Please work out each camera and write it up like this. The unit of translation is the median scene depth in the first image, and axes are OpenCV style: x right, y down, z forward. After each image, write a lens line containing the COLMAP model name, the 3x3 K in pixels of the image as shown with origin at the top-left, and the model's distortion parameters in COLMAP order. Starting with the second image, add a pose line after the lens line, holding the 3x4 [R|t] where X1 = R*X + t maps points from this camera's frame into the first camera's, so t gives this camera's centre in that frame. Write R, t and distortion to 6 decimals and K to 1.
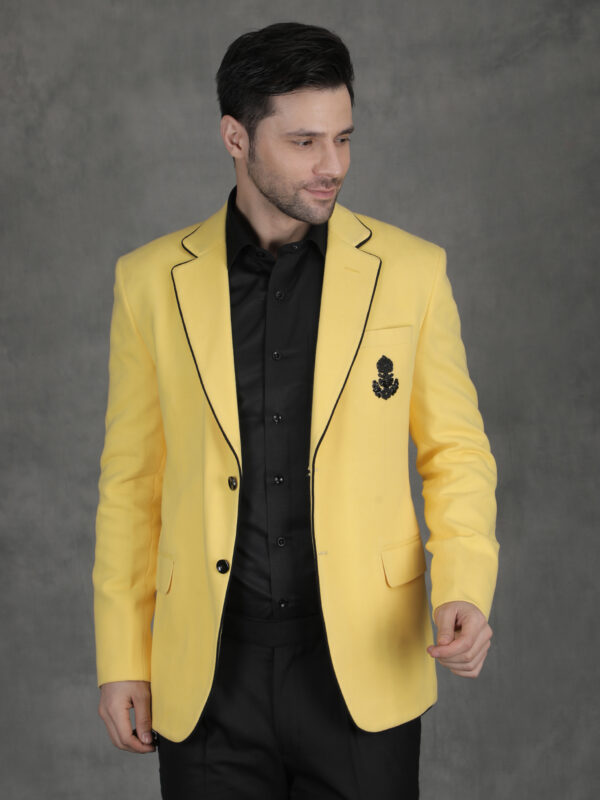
lens RADIAL K [[2411.9, 0, 325.9], [0, 2411.9, 415.8], [0, 0, 1]] dist [0.102523, 0.000000]
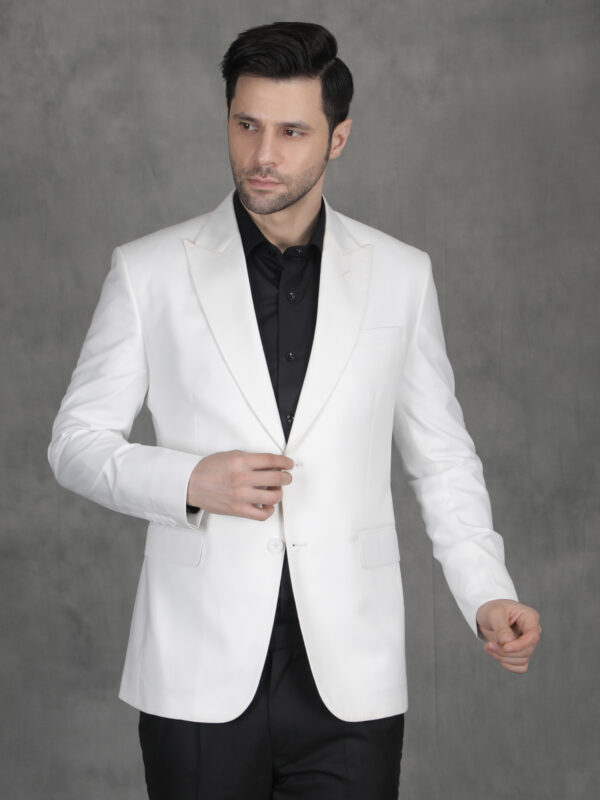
lens RADIAL K [[2329.8, 0, 309.6], [0, 2329.8, 444.2], [0, 0, 1]] dist [0.092586, 0.000000]
pose [[0.999886, 0.011640, 0.009616, -0.029089], [-0.011754, 0.999860, 0.011908, 0.000381], [-0.009476, -0.012020, 0.999883, 0.096154]]
